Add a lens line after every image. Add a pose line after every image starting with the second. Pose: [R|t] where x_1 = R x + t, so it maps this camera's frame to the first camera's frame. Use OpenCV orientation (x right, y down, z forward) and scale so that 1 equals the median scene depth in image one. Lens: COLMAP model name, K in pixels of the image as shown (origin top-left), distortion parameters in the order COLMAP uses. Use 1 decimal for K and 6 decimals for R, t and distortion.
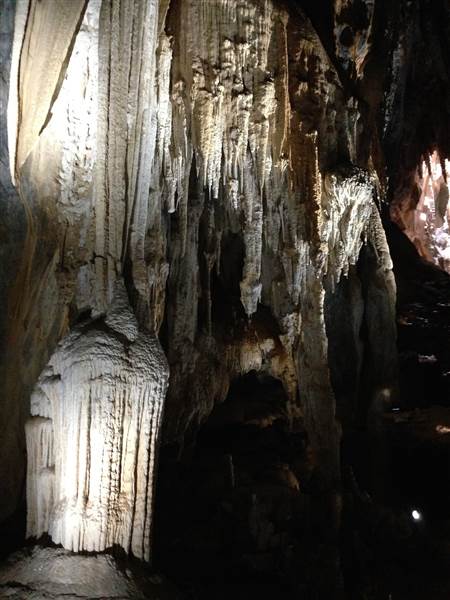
lens RADIAL K [[544.7, 0, 226.4], [0, 544.7, 297.3], [0, 0, 1]] dist [0.109386, -0.148233]
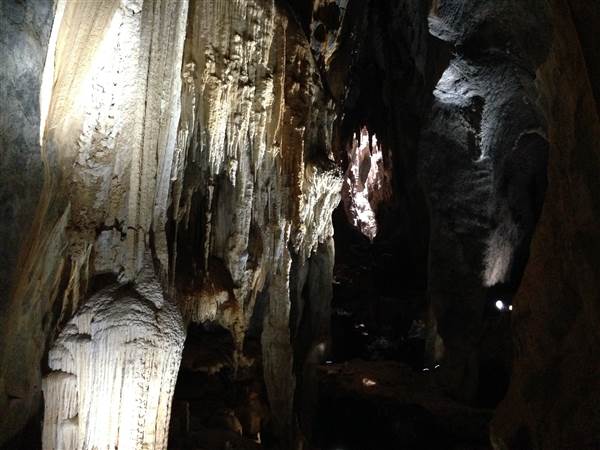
lens RADIAL K [[546.6, 0, 297.8], [0, 546.6, 223.2], [0, 0, 1]] dist [0.110655, -0.160764]
pose [[0.953288, 0.112639, 0.280274, -0.156030], [-0.107972, 0.993636, -0.032089, -0.059298], [-0.282105, 0.000328, 0.959384, -0.120304]]
